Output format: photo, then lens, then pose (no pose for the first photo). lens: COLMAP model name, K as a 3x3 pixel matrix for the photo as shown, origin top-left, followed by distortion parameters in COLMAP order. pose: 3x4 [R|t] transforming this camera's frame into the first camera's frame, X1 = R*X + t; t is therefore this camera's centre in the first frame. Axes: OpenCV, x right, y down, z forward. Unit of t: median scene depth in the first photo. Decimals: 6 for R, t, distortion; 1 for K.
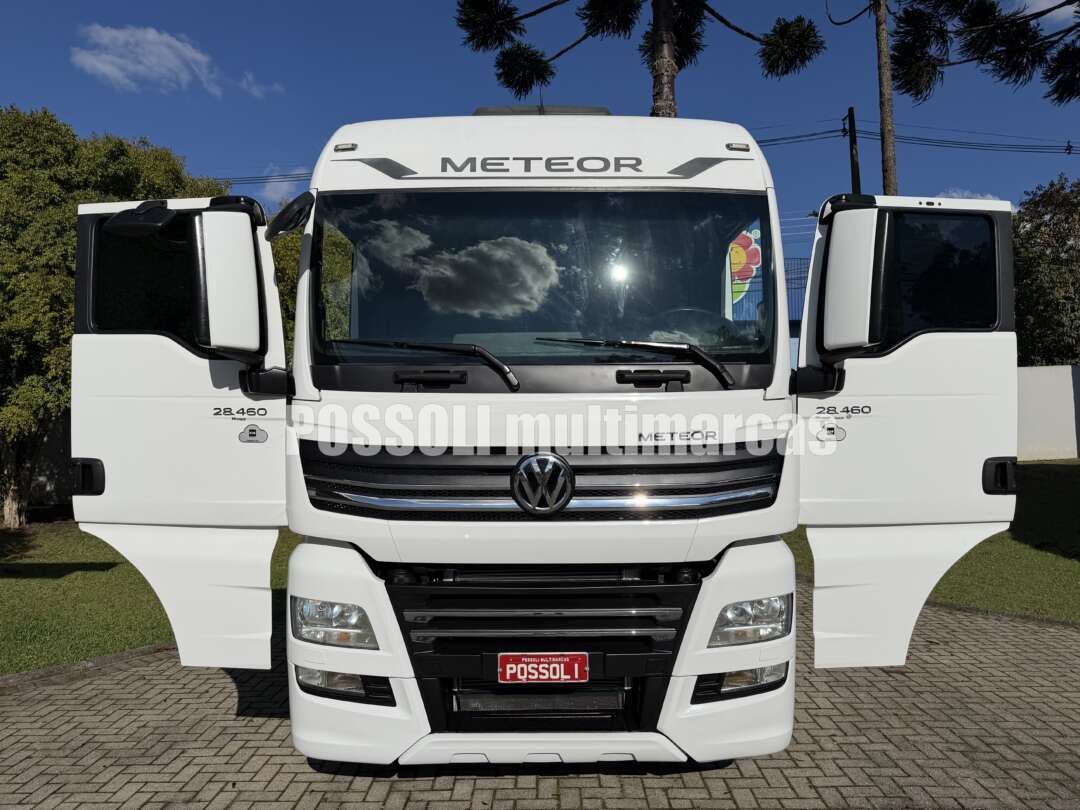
lens RADIAL K [[761.2, 0, 540.9], [0, 761.2, 409.5], [0, 0, 1]] dist [0.003813, -0.002911]
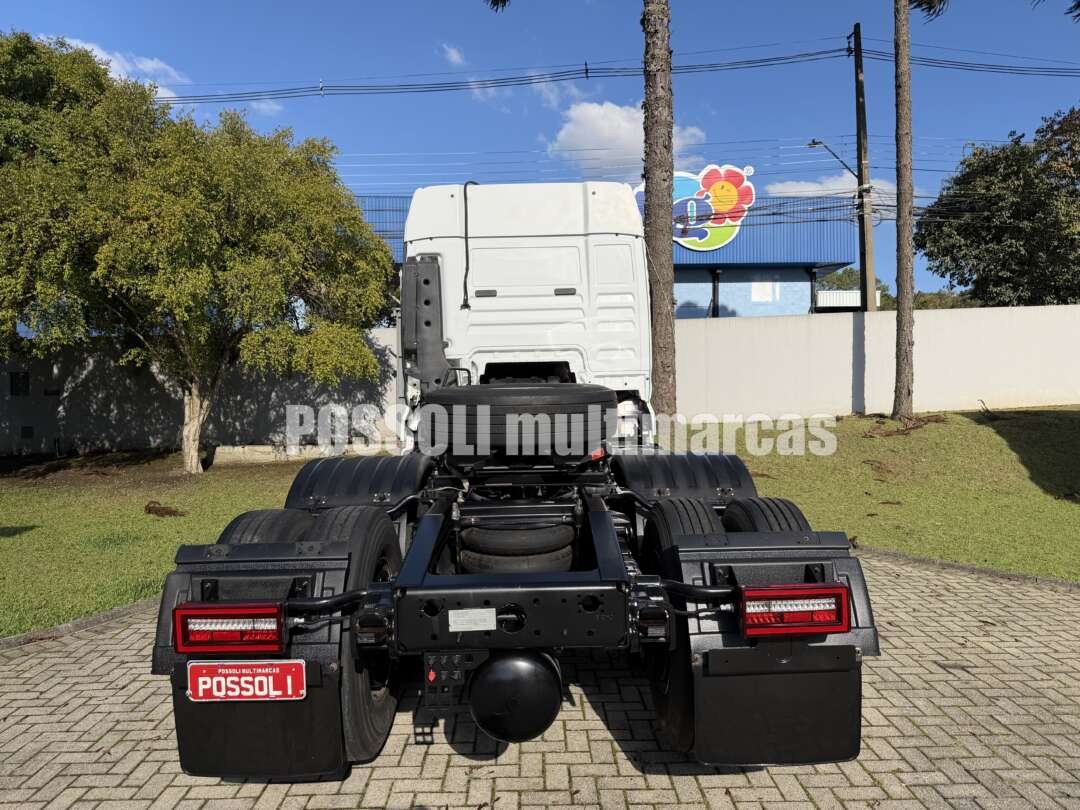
lens RADIAL K [[758.0, 0, 539.8], [0, 758.0, 412.4], [0, 0, 1]] dist [0.015622, -0.017822]
pose [[0.999812, -0.003029, 0.019158, 0.030770], [0.001679, 0.997538, 0.070107, 0.037191], [-0.019323, -0.070061, 0.997356, 0.353208]]
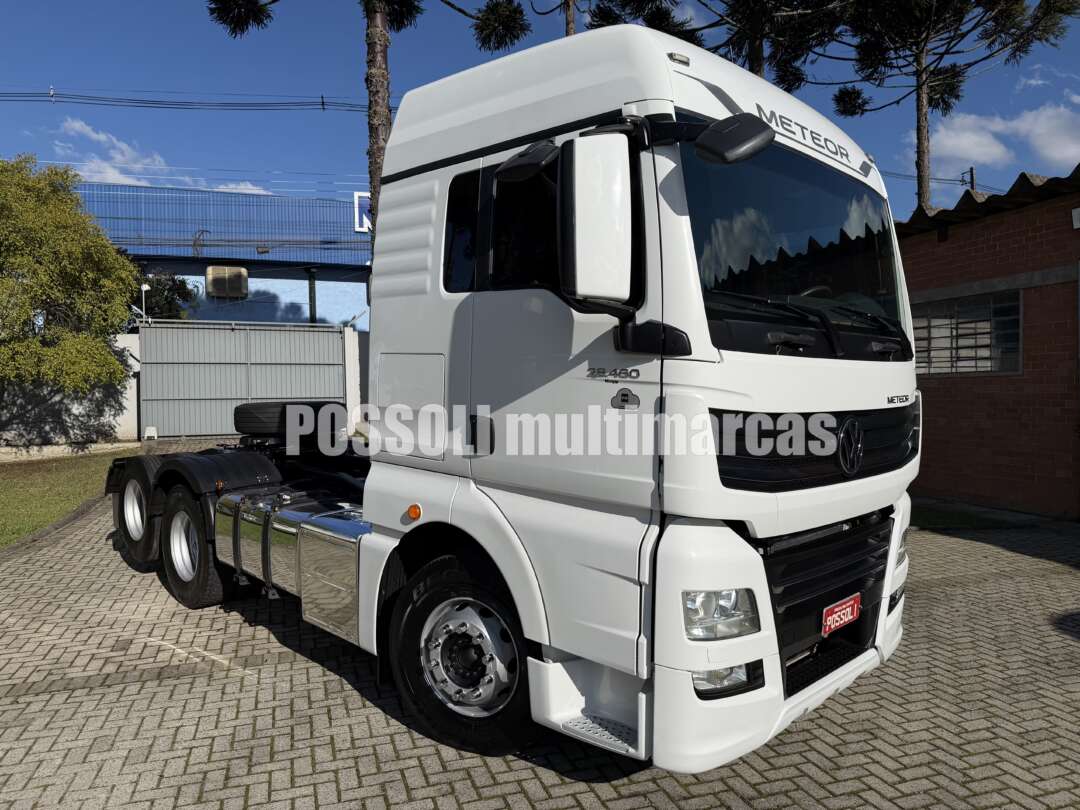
lens RADIAL K [[758.0, 0, 539.8], [0, 758.0, 412.4], [0, 0, 1]] dist [0.015622, -0.017822]
pose [[0.945838, -0.015959, 0.324245, 0.104806], [-0.011369, 0.996550, 0.082212, -0.069013], [-0.324439, -0.081445, 0.942394, -0.504657]]
